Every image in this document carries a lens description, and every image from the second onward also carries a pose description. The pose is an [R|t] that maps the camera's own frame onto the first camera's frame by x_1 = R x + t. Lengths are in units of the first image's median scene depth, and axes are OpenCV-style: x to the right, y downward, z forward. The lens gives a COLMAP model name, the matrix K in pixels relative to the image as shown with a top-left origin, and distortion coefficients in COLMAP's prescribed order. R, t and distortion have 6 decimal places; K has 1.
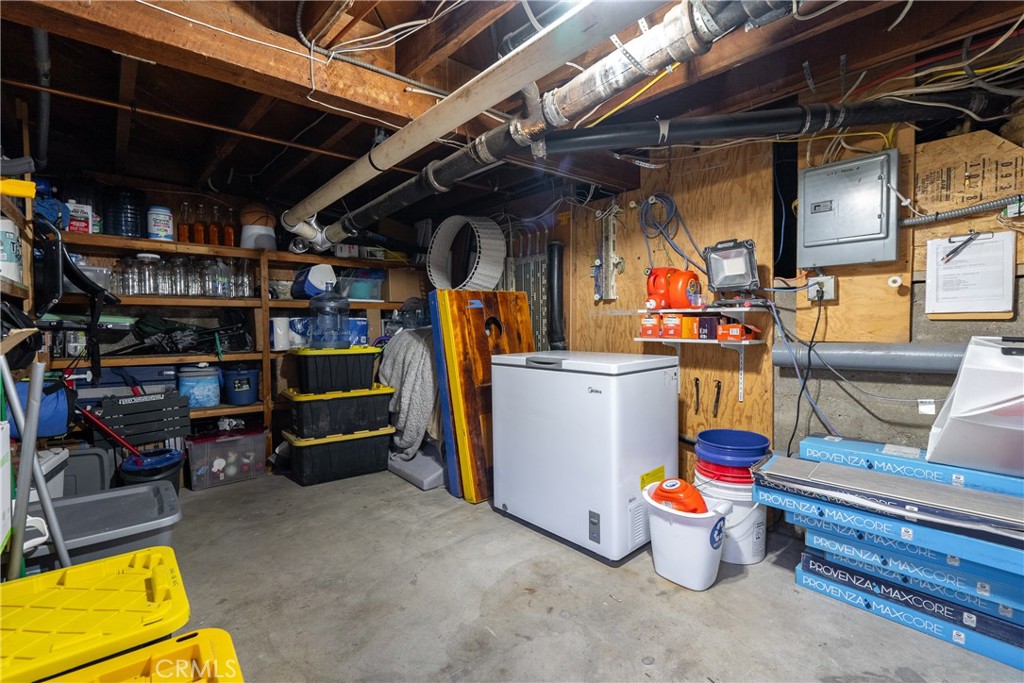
lens RADIAL K [[467.1, 0, 511.3], [0, 467.1, 338.3], [0, 0, 1]] dist [-0.008129, 0.002851]
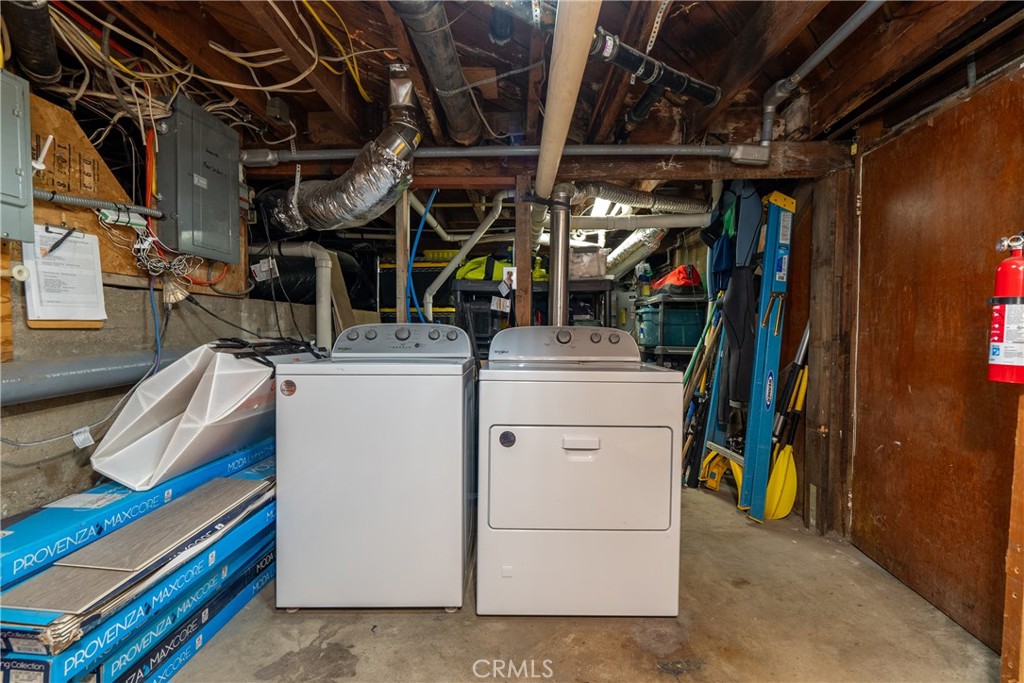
lens RADIAL K [[467.1, 0, 508.9], [0, 467.1, 339.3], [0, 0, 1]] dist [-0.008129, 0.002851]
pose [[-0.738180, -0.011891, 0.674500, -0.186945], [0.026177, 0.998587, 0.046253, -0.039855], [-0.674096, 0.051800, -0.736825, 1.108926]]
